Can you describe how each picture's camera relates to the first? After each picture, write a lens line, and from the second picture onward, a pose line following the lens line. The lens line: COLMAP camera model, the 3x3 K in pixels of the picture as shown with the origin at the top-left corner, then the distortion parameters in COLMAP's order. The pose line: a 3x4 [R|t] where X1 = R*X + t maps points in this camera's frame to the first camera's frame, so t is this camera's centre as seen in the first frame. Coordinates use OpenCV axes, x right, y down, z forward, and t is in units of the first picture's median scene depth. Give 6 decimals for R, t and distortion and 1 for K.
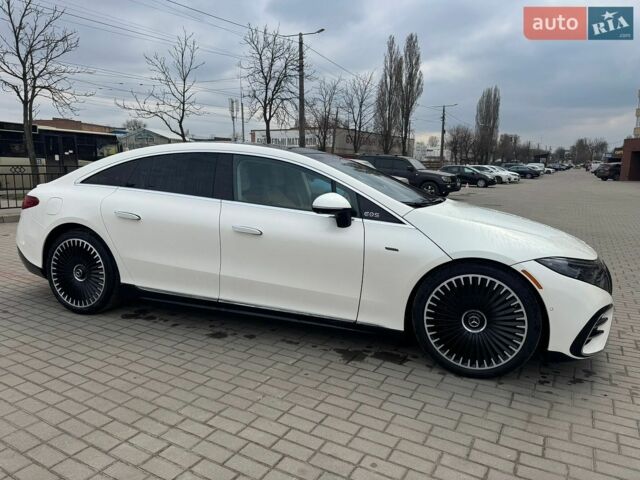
lens RADIAL K [[452.5, 0, 321.0], [0, 452.5, 241.5], [0, 0, 1]] dist [0.022149, -0.025297]
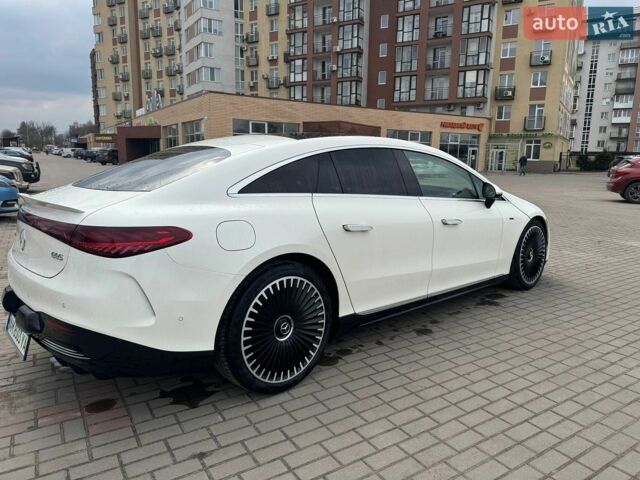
lens RADIAL K [[452.5, 0, 322.2], [0, 452.5, 235.7], [0, 0, 1]] dist [0.022149, -0.025297]
pose [[0.450848, -0.149901, 0.879924, -1.236980], [0.130280, 0.986292, 0.101270, -0.139758], [-0.883042, 0.068979, 0.464197, 0.751951]]
